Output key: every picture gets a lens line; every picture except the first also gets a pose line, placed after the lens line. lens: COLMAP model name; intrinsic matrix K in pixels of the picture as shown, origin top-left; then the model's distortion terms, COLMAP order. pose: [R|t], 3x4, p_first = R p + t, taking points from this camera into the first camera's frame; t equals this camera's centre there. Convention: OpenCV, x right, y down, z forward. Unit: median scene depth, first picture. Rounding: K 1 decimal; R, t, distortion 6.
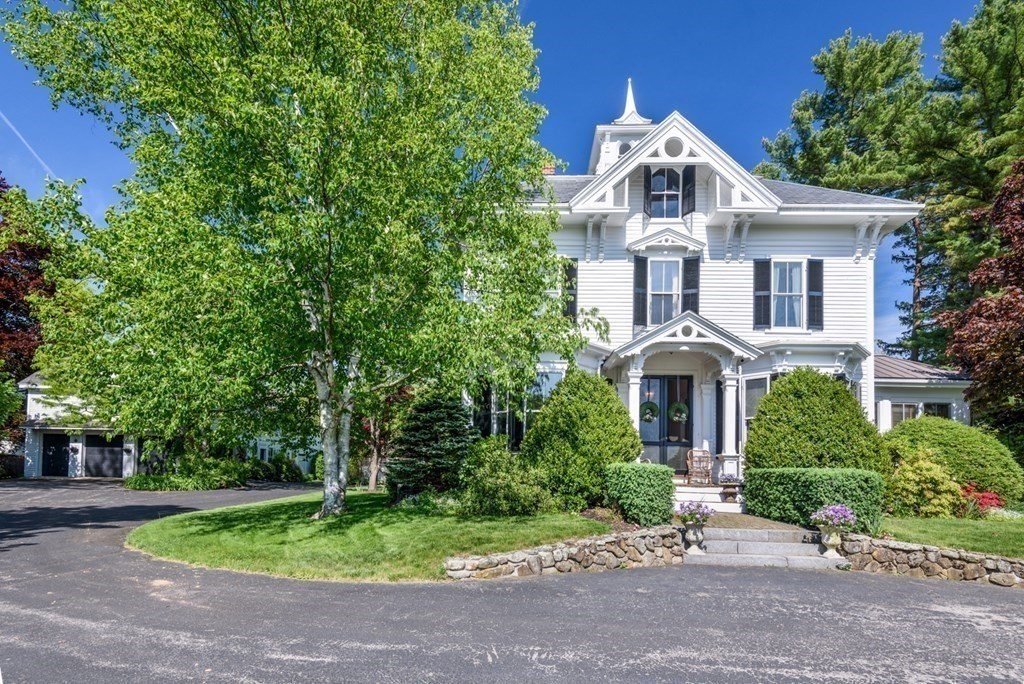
lens RADIAL K [[404.5, 0, 496.5], [0, 404.5, 363.9], [0, 0, 1]] dist [-0.000222, -0.001916]
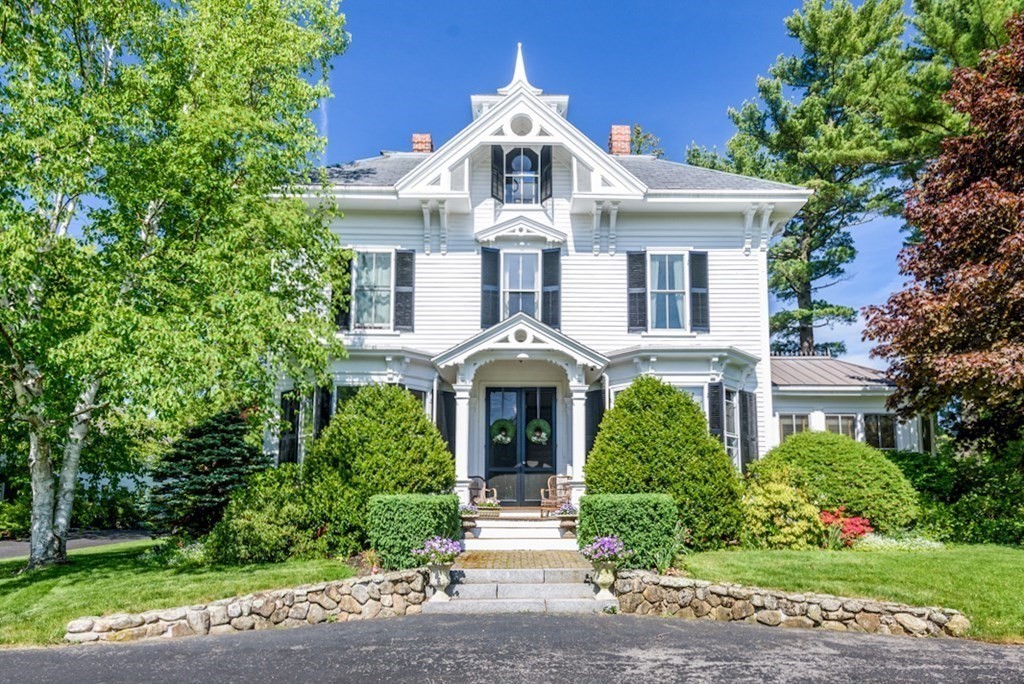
lens RADIAL K [[505.8, 0, 511.4], [0, 505.8, 341.3], [0, 0, 1]] dist [0.009506, -0.007692]
pose [[0.997812, -0.009005, 0.065495, 0.342802], [0.012916, 0.998142, -0.059538, -0.005244], [-0.064837, 0.060254, 0.996075, -0.059405]]
